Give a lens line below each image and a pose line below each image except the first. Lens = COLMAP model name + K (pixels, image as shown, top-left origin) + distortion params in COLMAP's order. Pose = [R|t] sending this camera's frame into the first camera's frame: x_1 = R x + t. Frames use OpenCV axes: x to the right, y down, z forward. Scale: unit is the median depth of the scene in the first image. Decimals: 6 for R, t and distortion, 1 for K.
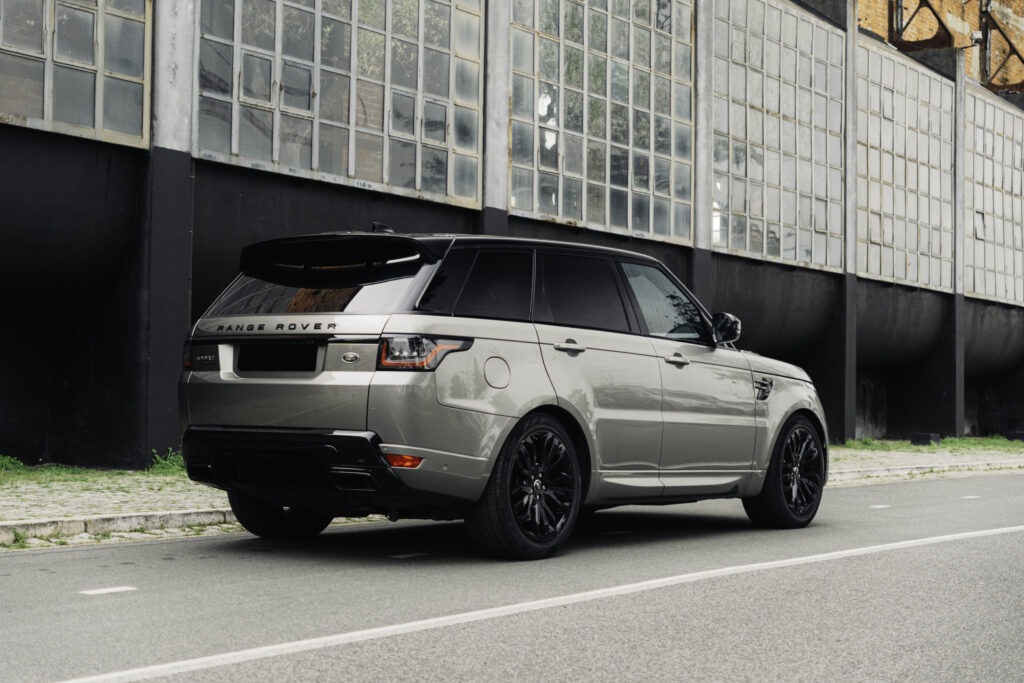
lens RADIAL K [[1918.2, 0, 512.0], [0, 1918.2, 341.5], [0, 0, 1]] dist [0.005850, 0.095477]
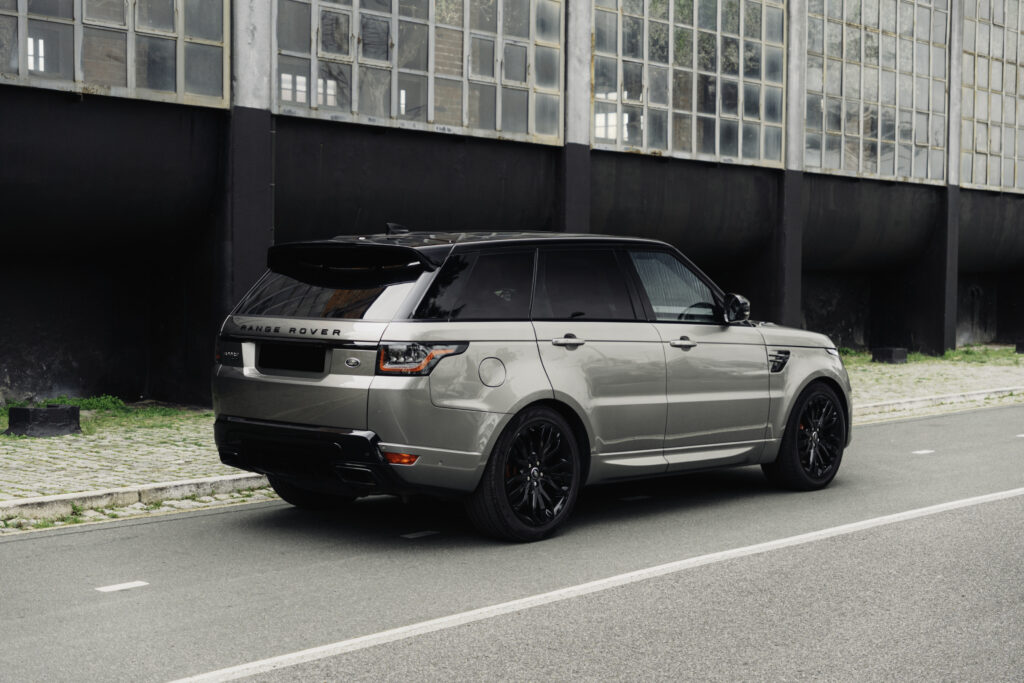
lens RADIAL K [[1918.2, 0, 512.0], [0, 1918.2, 341.5], [0, 0, 1]] dist [0.005850, 0.095477]
pose [[0.993810, 0.001036, -0.111088, 0.082133], [0.009033, 0.995892, 0.090101, -0.065414], [0.110725, -0.090547, 0.989718, -0.041522]]
